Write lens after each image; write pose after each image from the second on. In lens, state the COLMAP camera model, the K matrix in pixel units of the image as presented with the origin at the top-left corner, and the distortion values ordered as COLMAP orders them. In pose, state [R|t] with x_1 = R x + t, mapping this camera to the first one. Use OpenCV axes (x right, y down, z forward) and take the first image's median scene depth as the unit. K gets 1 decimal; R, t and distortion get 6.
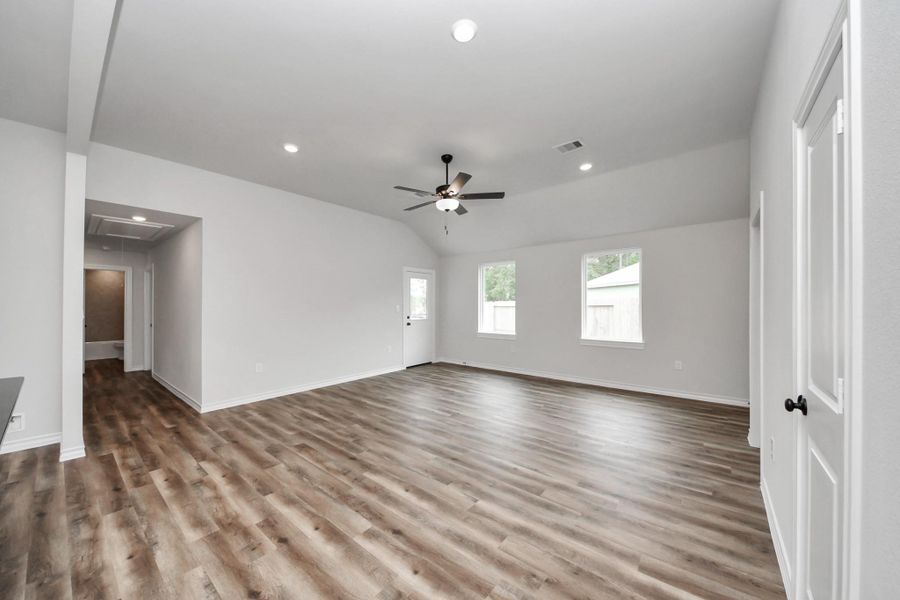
lens RADIAL K [[321.6, 0, 449.6], [0, 321.6, 303.3], [0, 0, 1]] dist [0.012577, -0.003281]
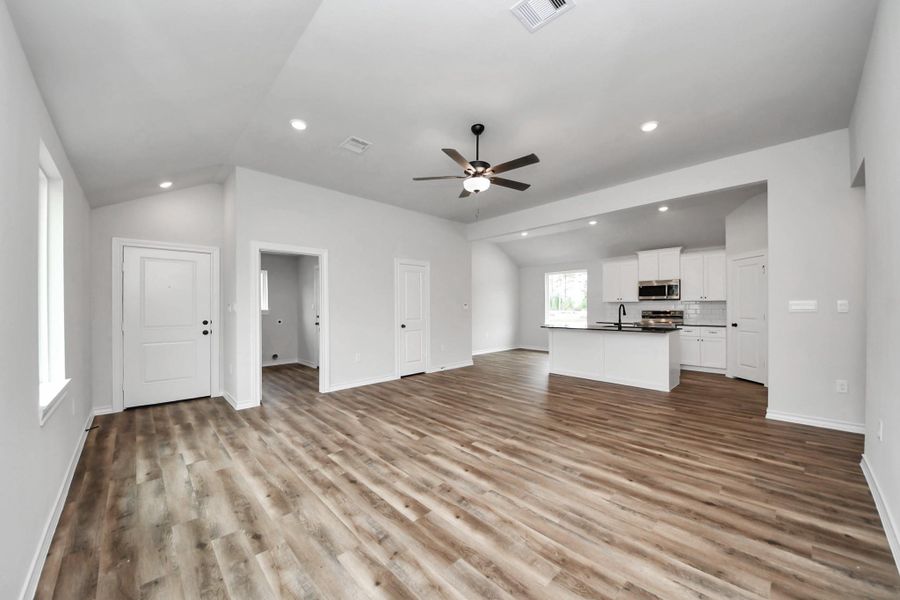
lens RADIAL K [[330.9, 0, 443.8], [0, 330.9, 305.0], [0, 0, 1]] dist [0.014870, -0.002751]
pose [[-0.990358, 0.001847, 0.138517, -0.047472], [0.001920, 0.999998, 0.000395, 0.019103], [-0.138516, 0.000657, -0.990360, 2.335394]]
